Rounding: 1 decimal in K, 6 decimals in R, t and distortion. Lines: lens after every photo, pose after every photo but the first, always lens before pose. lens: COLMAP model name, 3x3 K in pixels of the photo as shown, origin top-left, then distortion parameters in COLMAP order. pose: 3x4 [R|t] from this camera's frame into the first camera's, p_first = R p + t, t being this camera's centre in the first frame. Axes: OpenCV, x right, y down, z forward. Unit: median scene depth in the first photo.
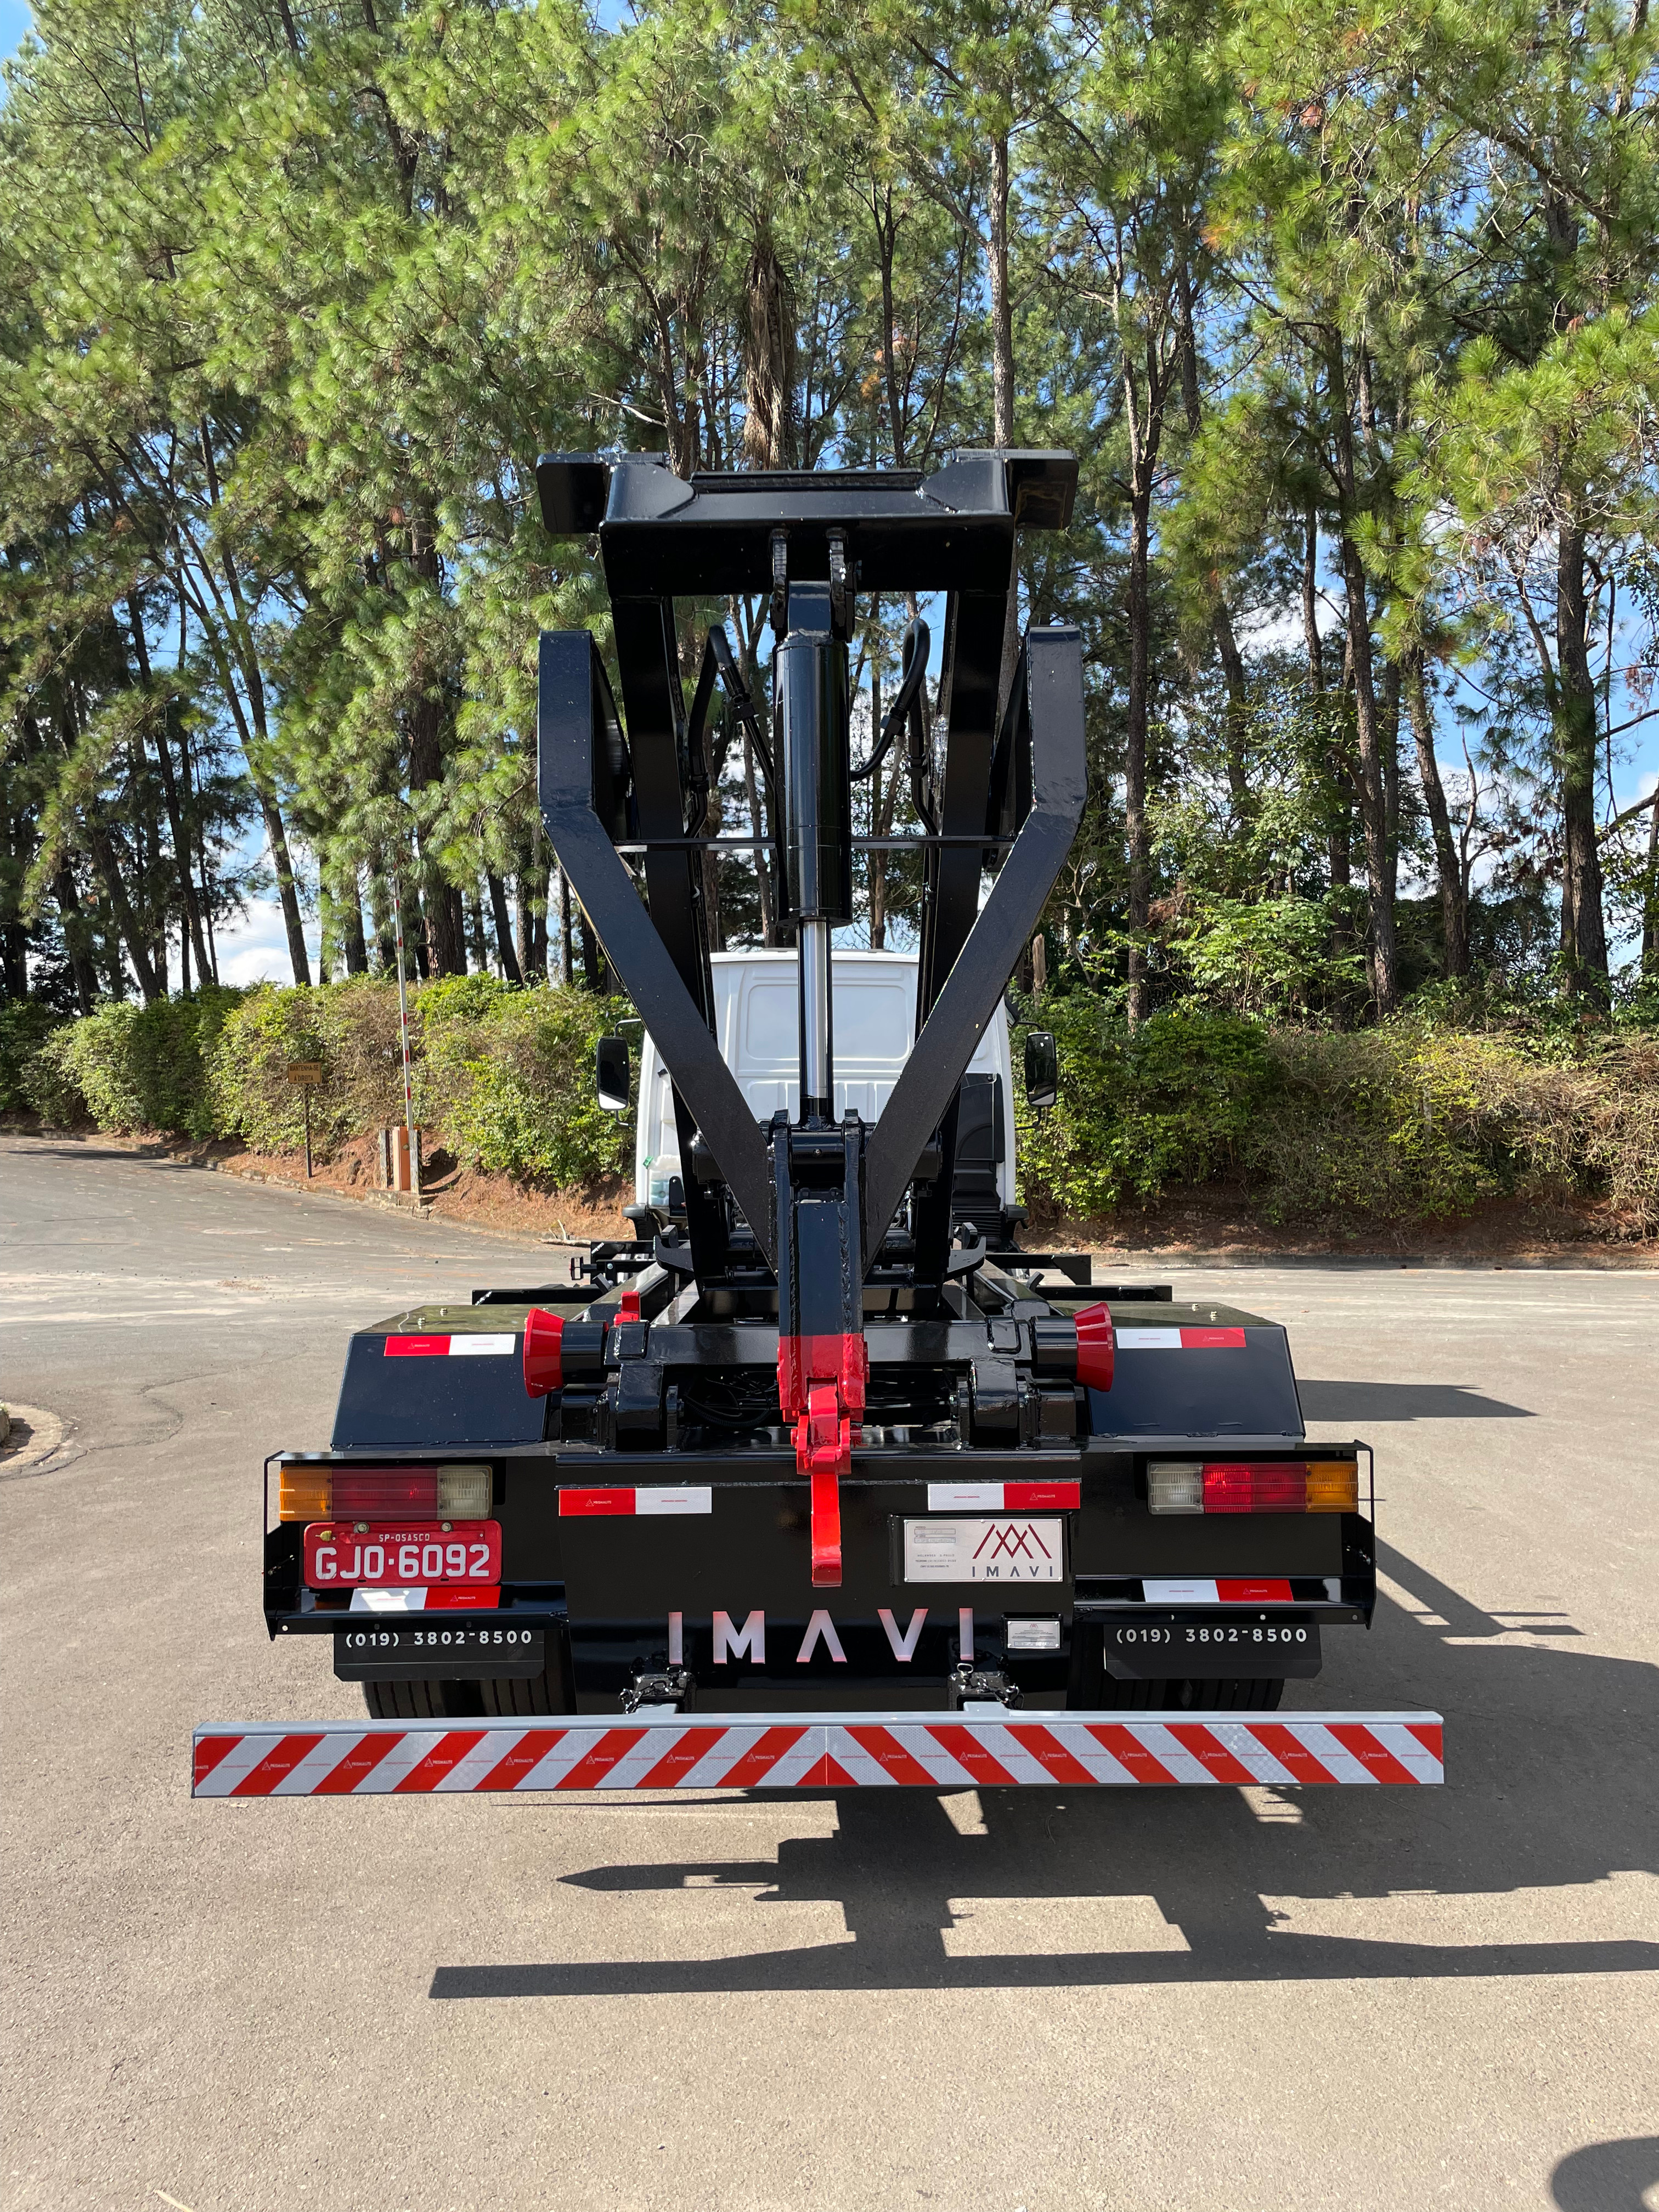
lens RADIAL K [[1694.5, 0, 829.5], [0, 1694.5, 1106.0], [0, 0, 1]] dist [0.100368, -0.194603]
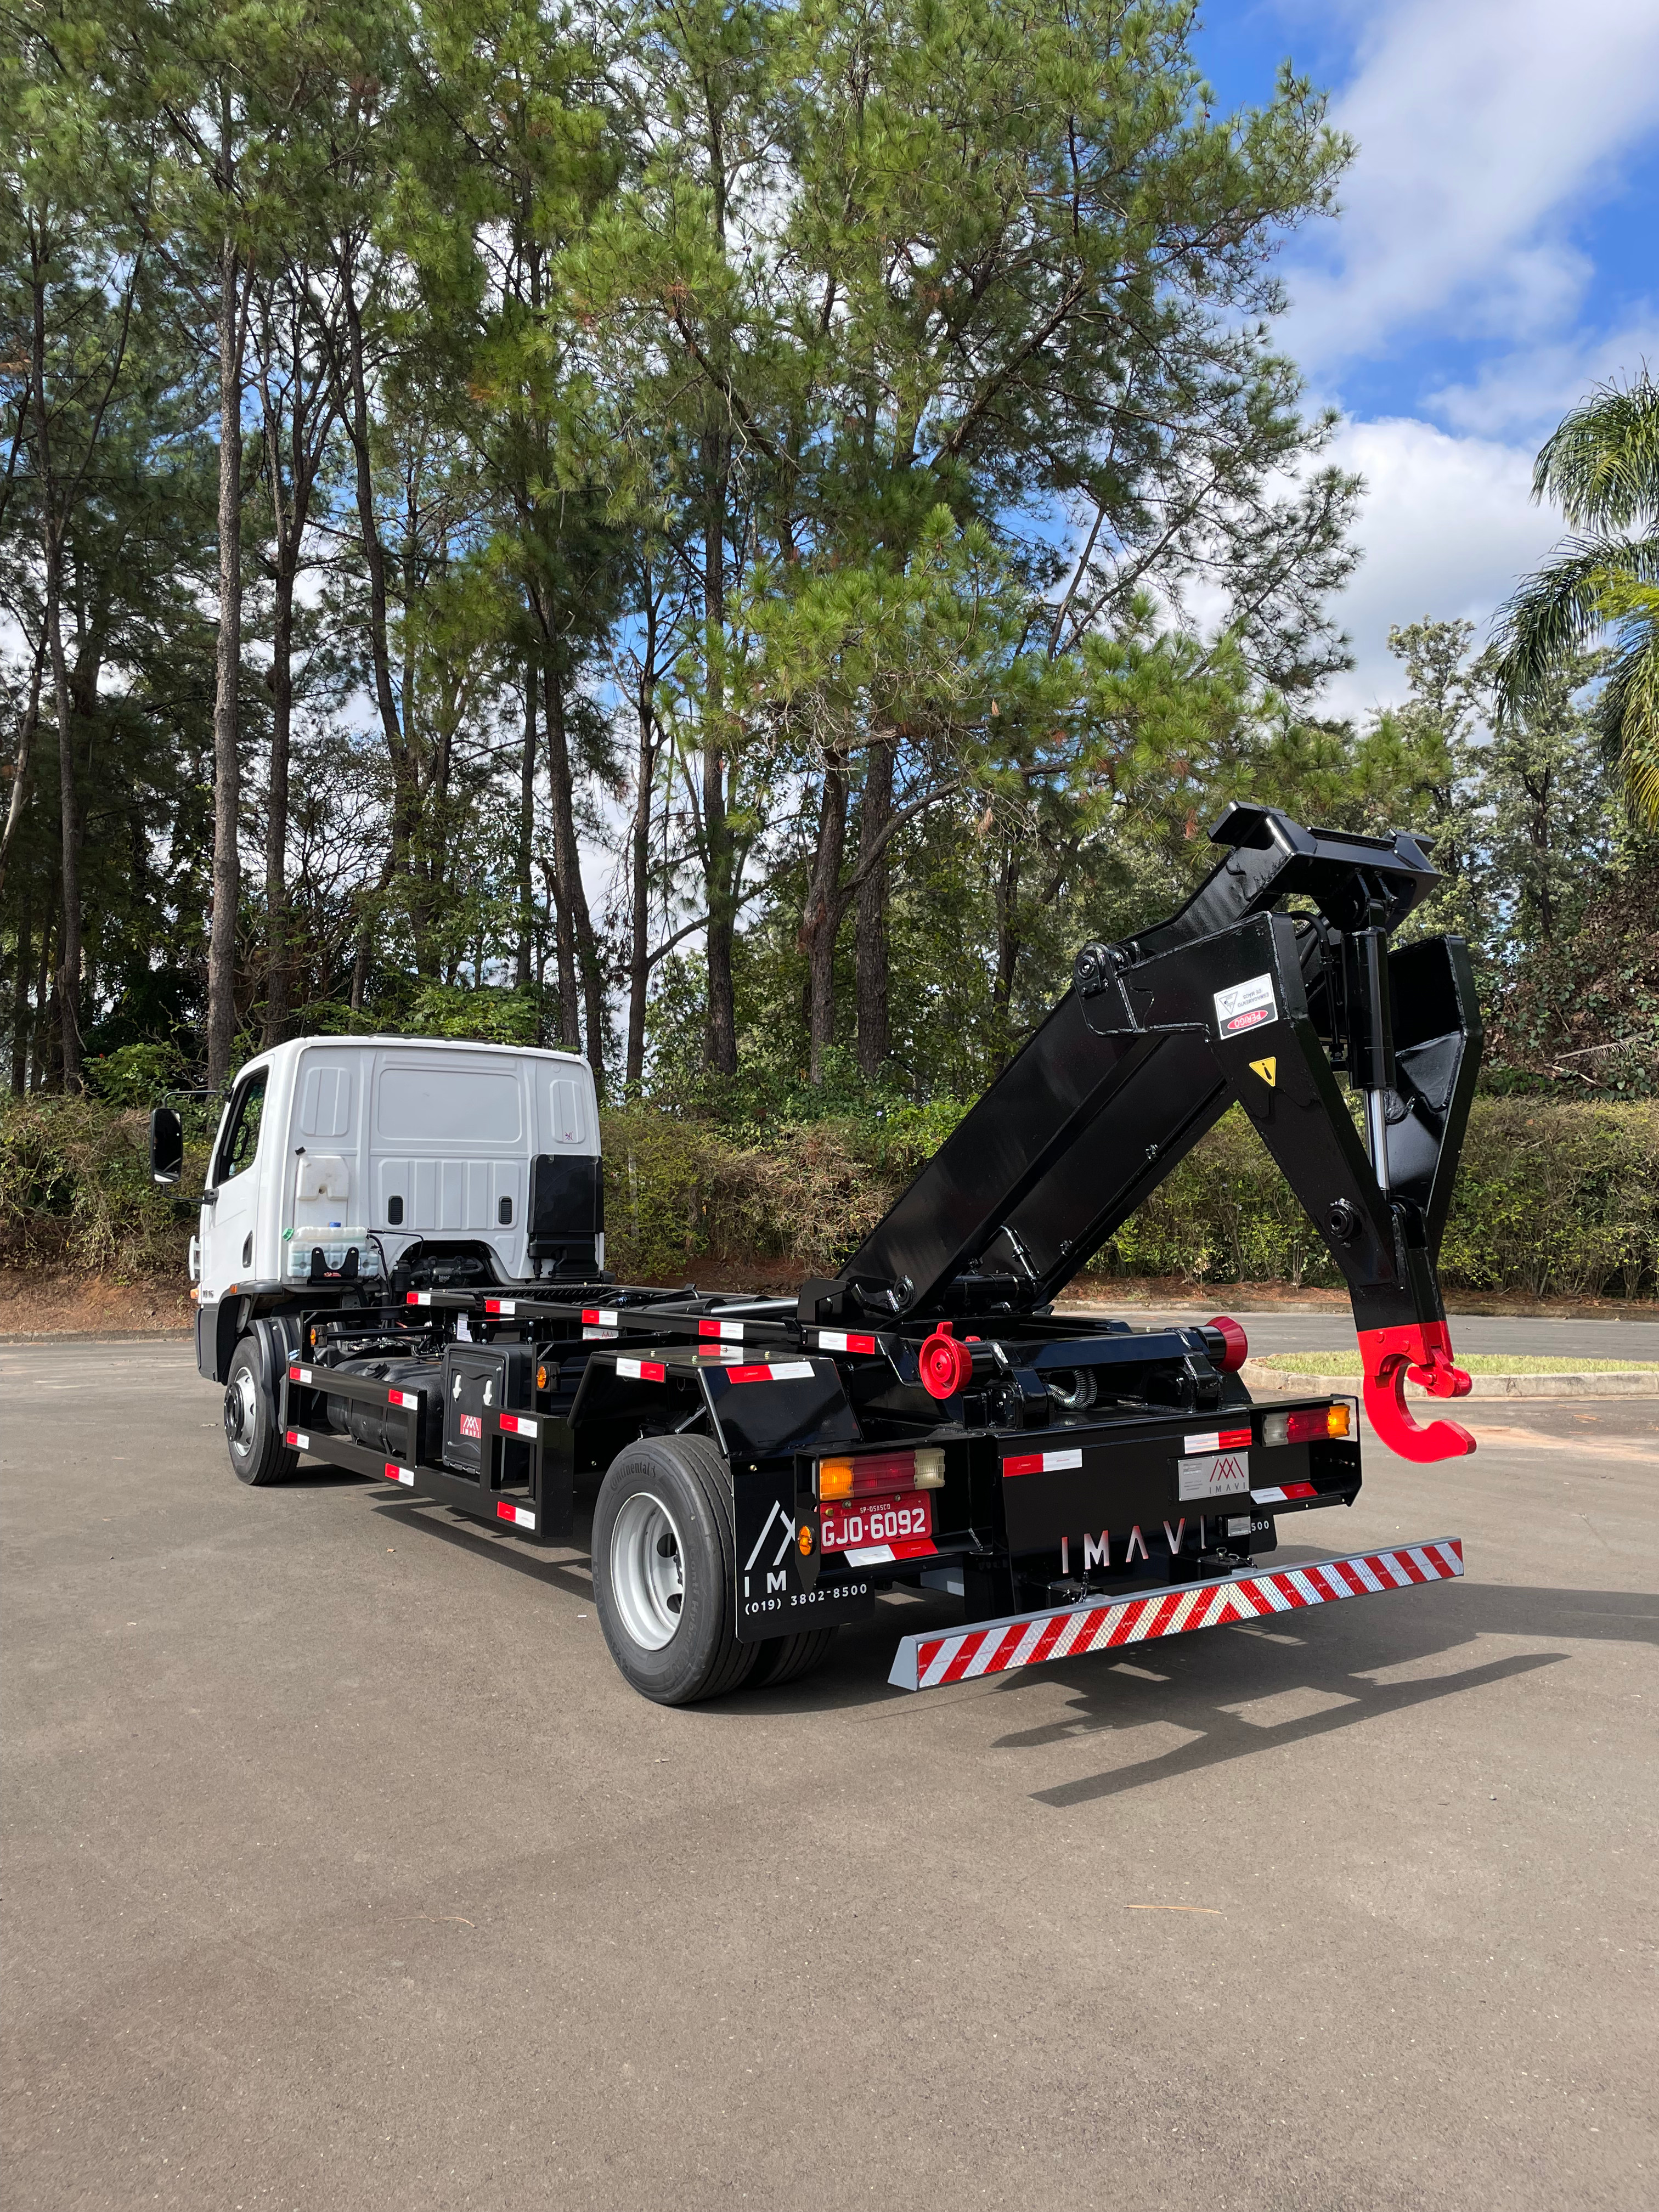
lens RADIAL K [[1694.5, 0, 829.5], [0, 1694.5, 1106.0], [0, 0, 1]] dist [0.100368, -0.194603]
pose [[0.814380, 0.039124, 0.579012, -1.059213], [-0.015255, 0.998823, -0.046034, 0.000526], [-0.580132, 0.028656, 0.814018, -0.069619]]
